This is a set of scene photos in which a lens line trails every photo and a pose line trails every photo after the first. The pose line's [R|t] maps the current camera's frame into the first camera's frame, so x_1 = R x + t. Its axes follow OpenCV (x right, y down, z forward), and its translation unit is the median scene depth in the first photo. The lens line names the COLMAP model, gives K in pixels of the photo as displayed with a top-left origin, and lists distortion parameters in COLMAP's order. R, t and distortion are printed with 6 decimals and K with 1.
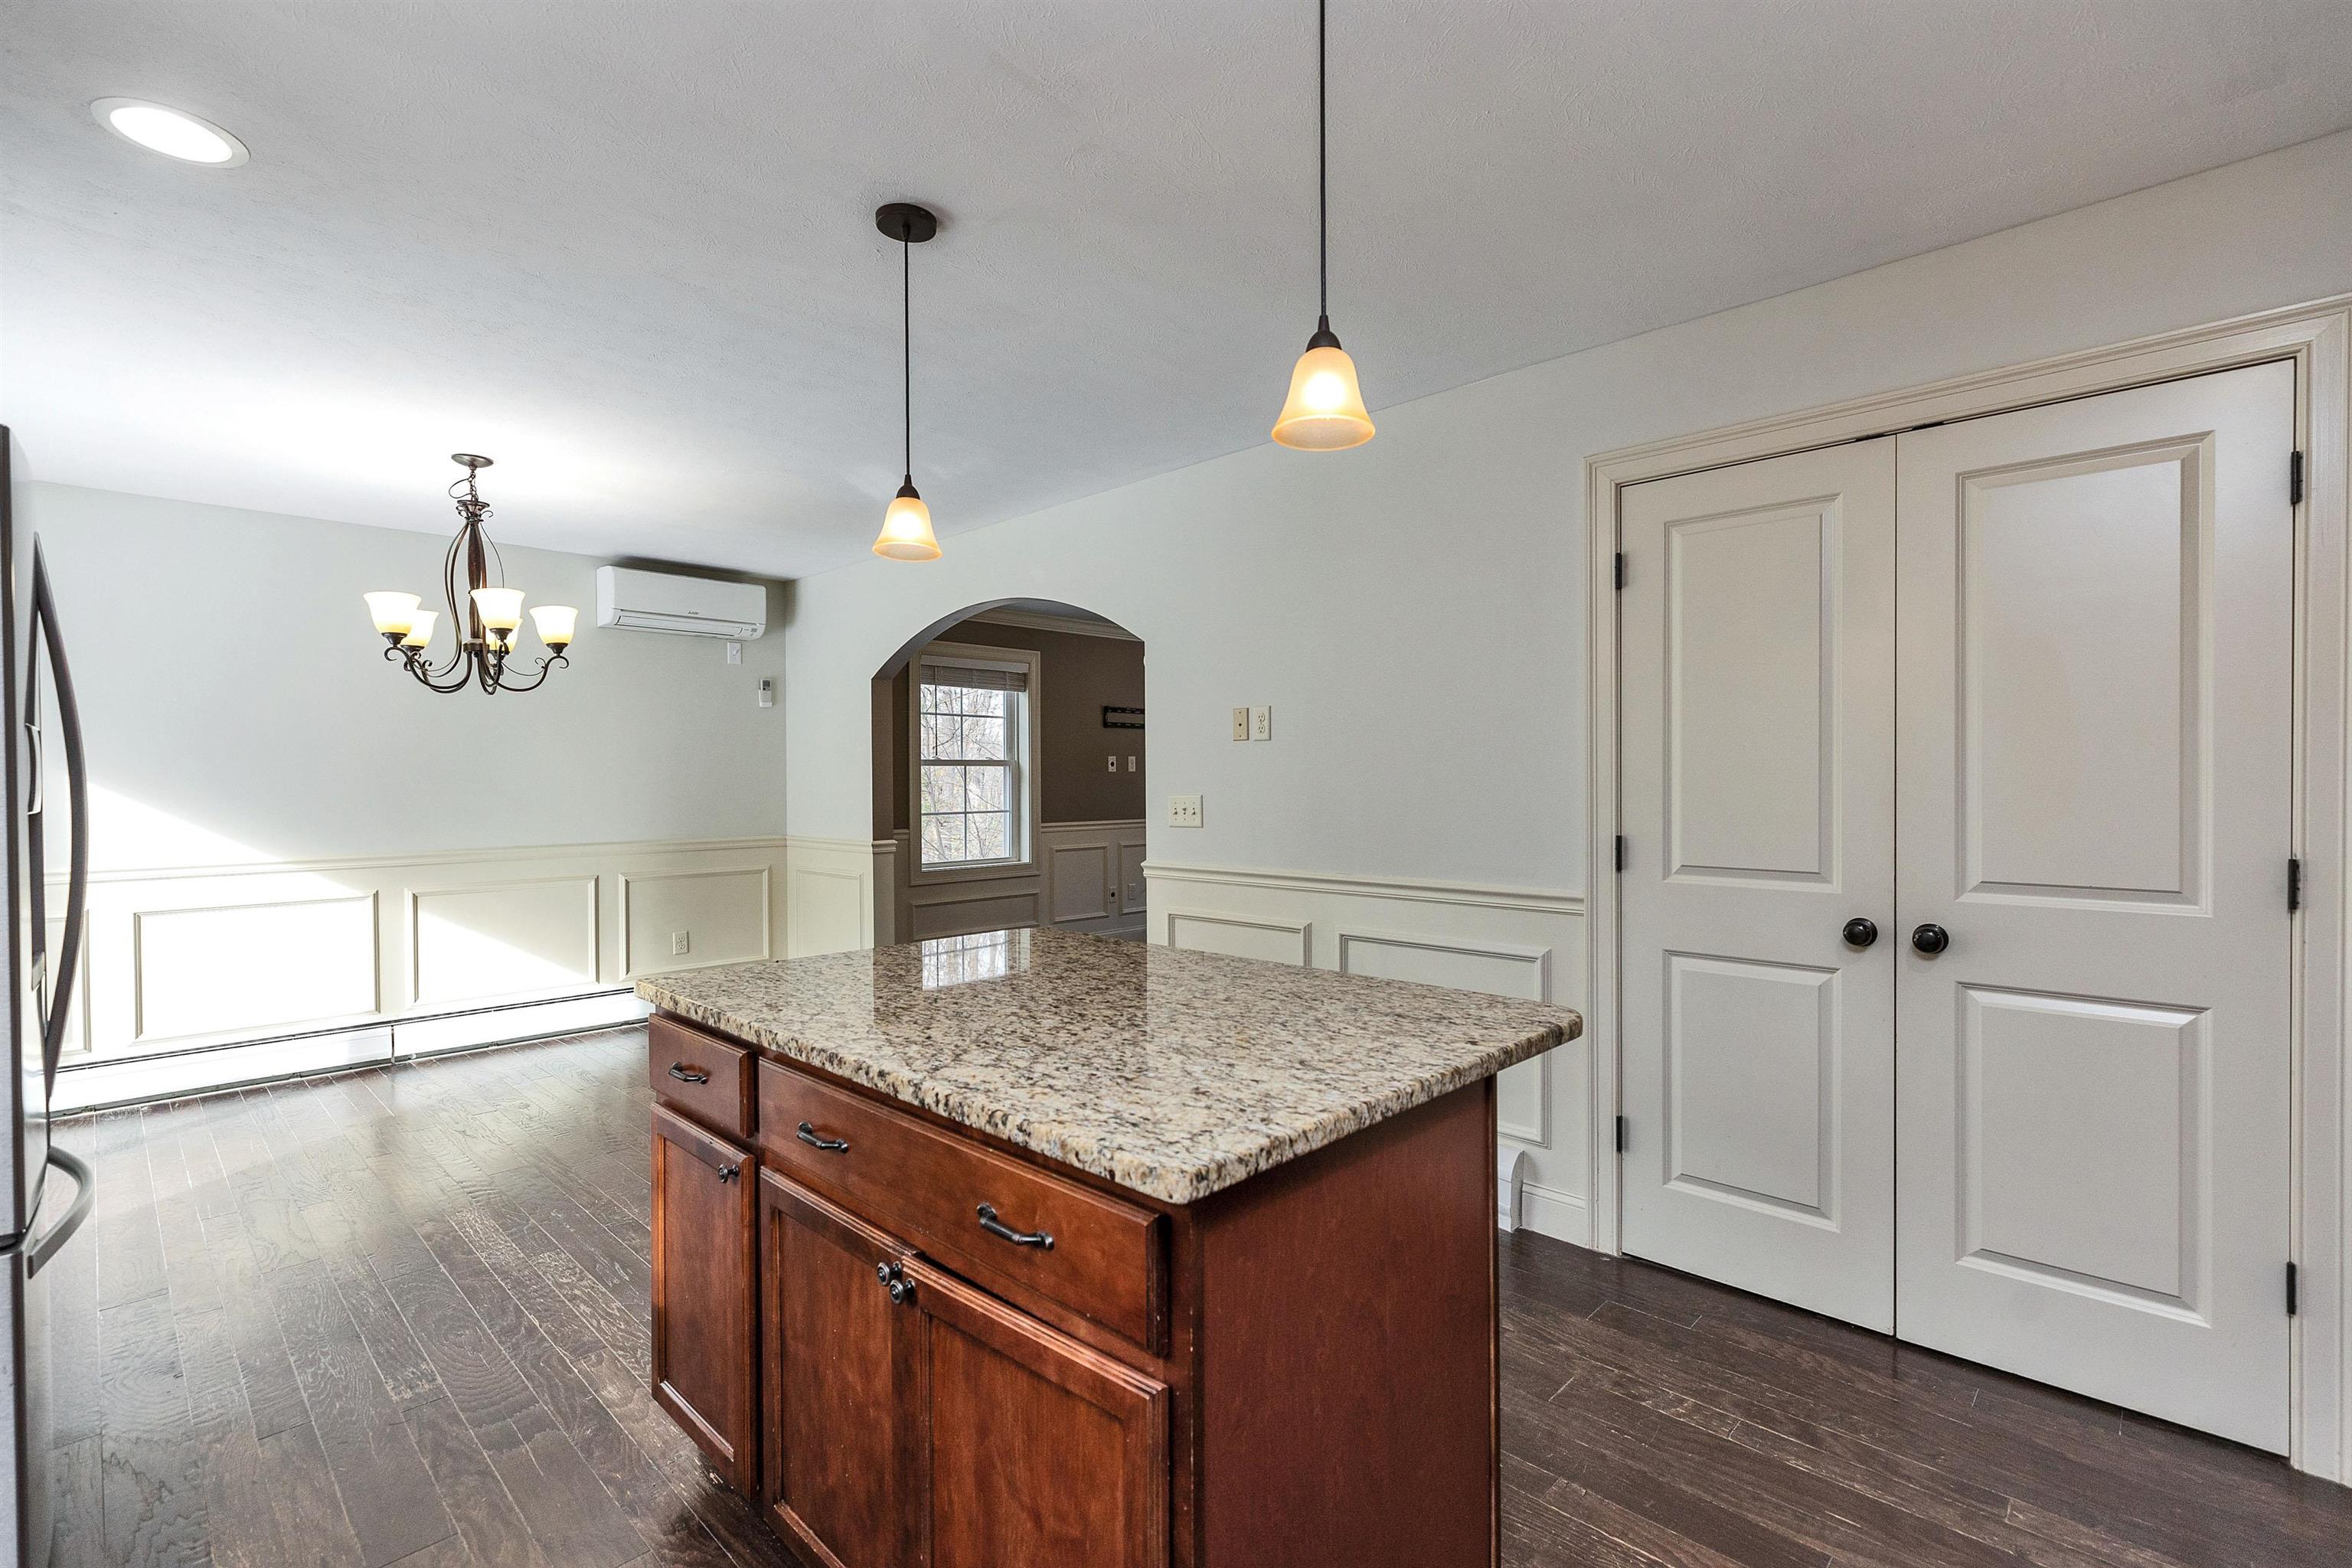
lens RADIAL K [[1047.8, 0, 1176.0], [0, 1047.8, 784.0], [0, 0, 1]] dist [0.000182, -0.001321]
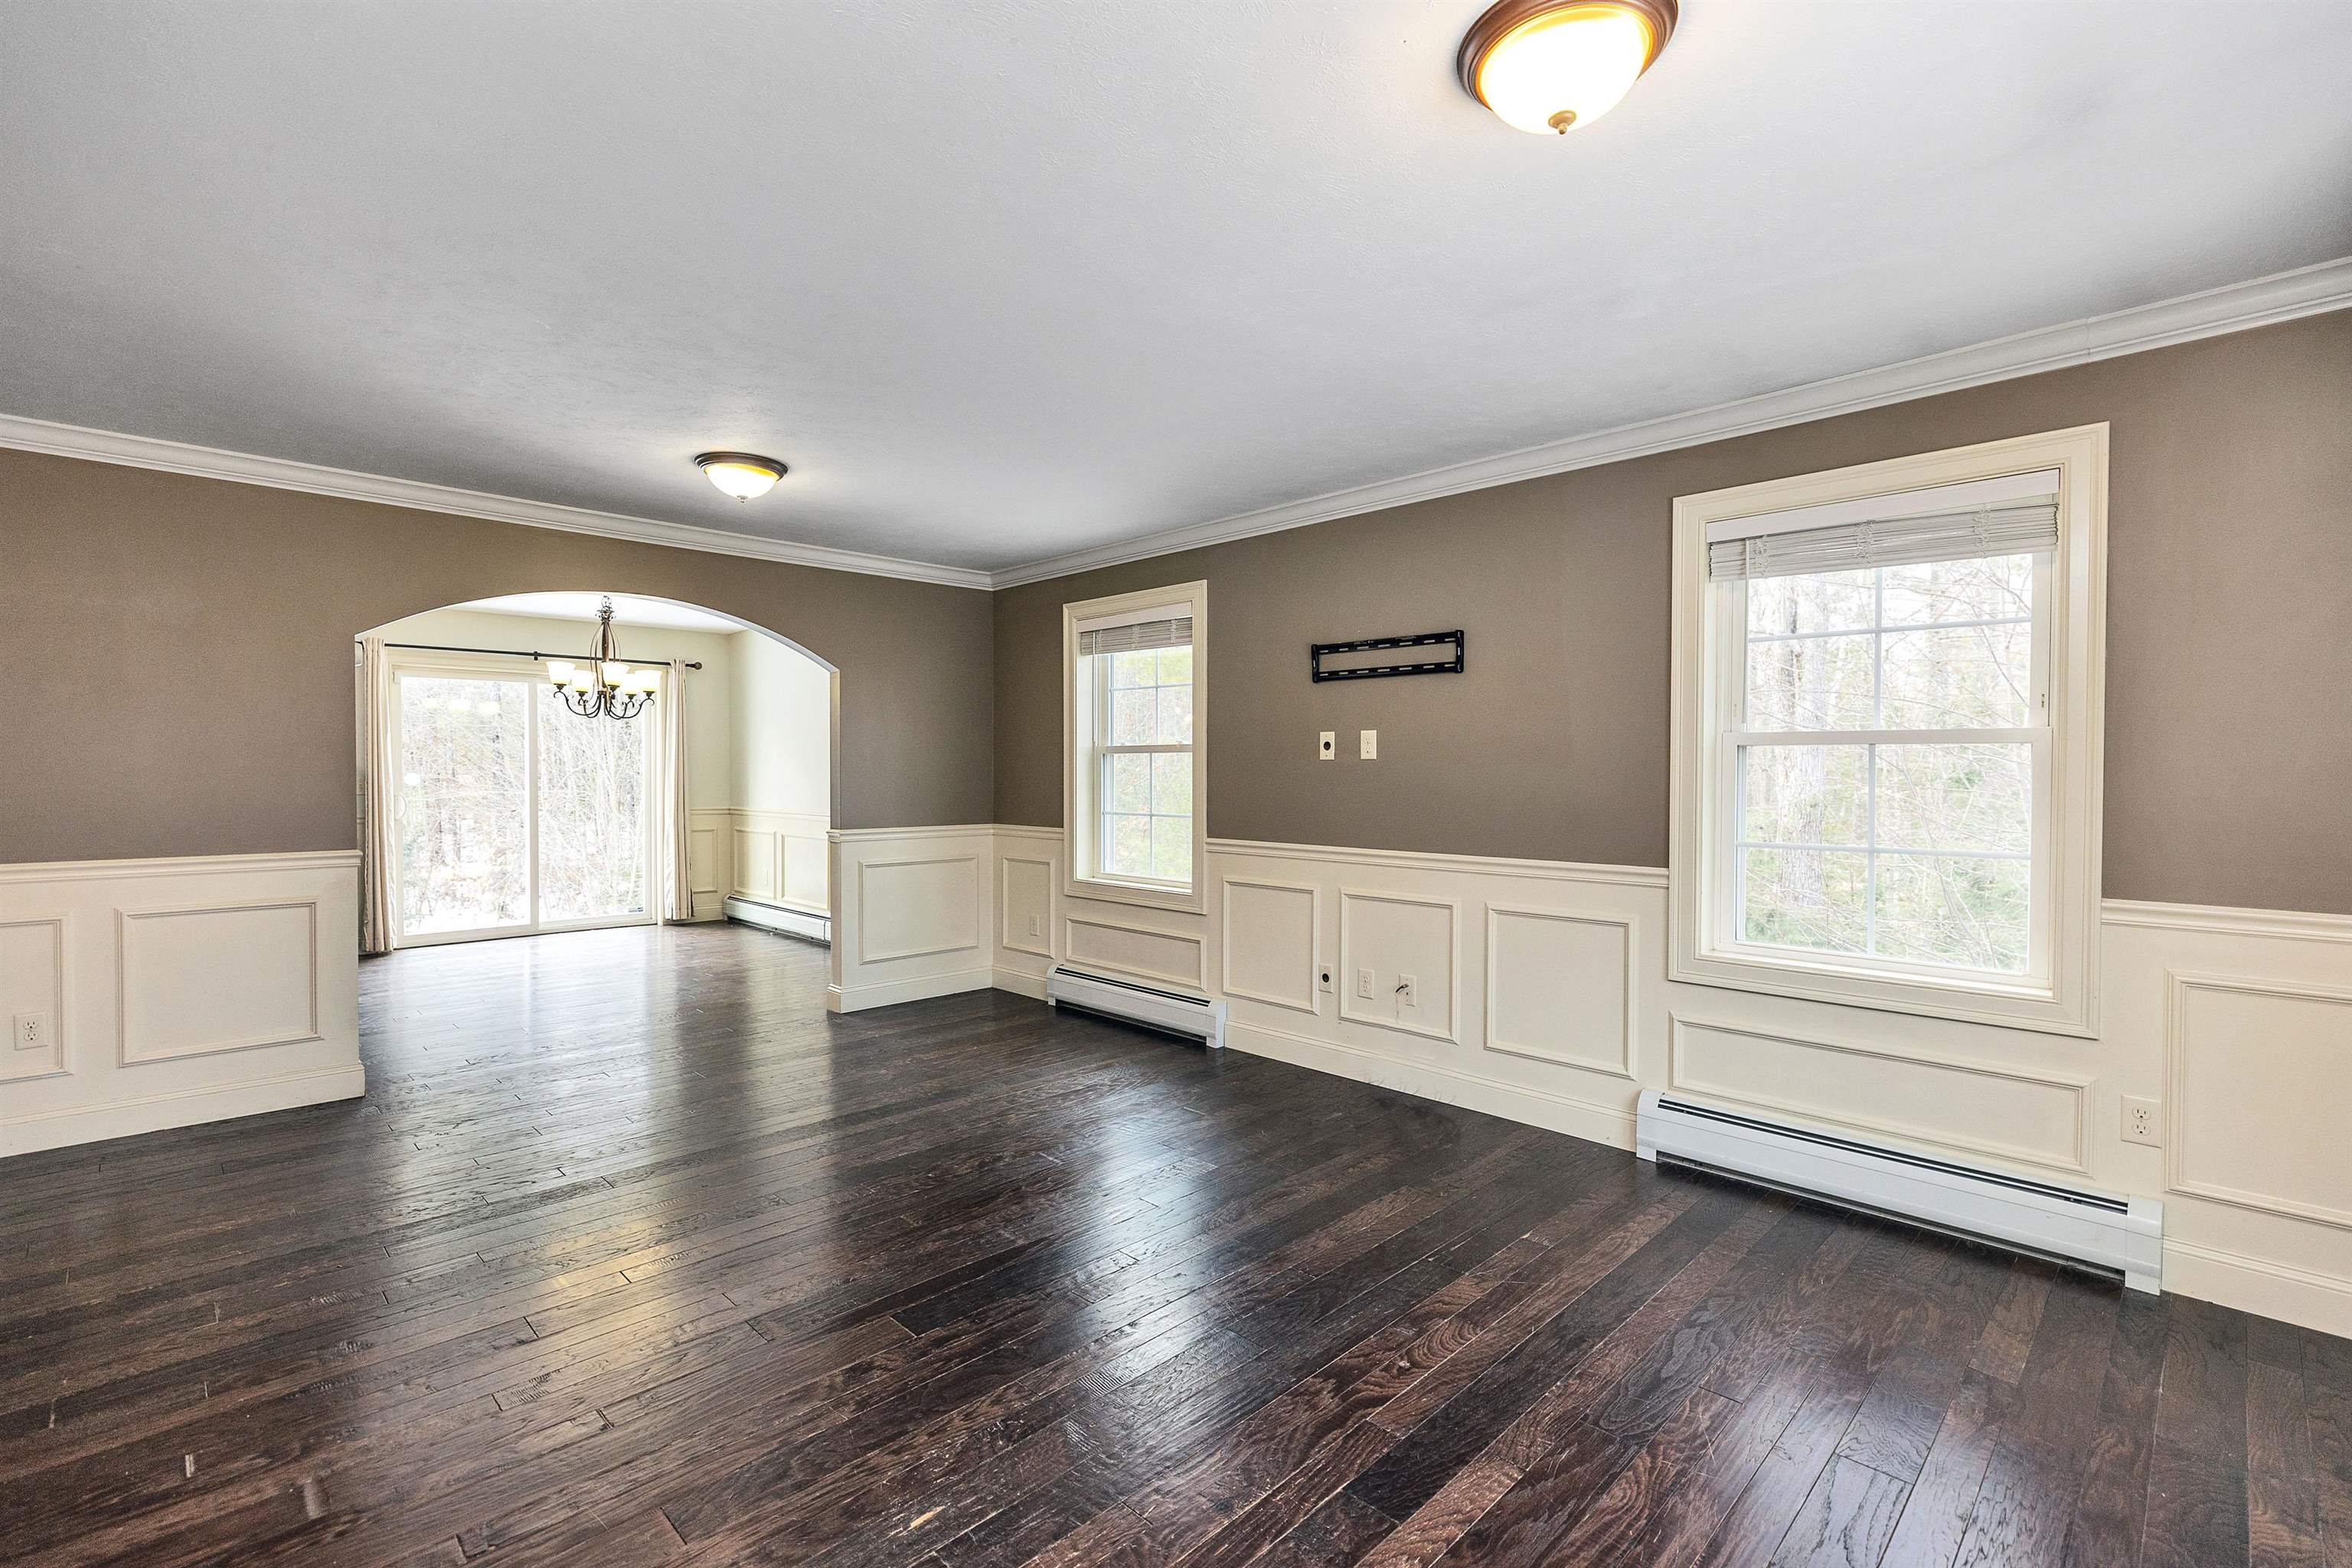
lens RADIAL K [[1047.8, 0, 1176.0], [0, 1047.8, 784.0], [0, 0, 1]] dist [0.000182, -0.001321]
pose [[-0.023740, 0.021454, -0.999488, 0.544687], [-0.003791, 0.999761, 0.021550, -0.011242], [0.999711, 0.004301, -0.023653, 1.007400]]
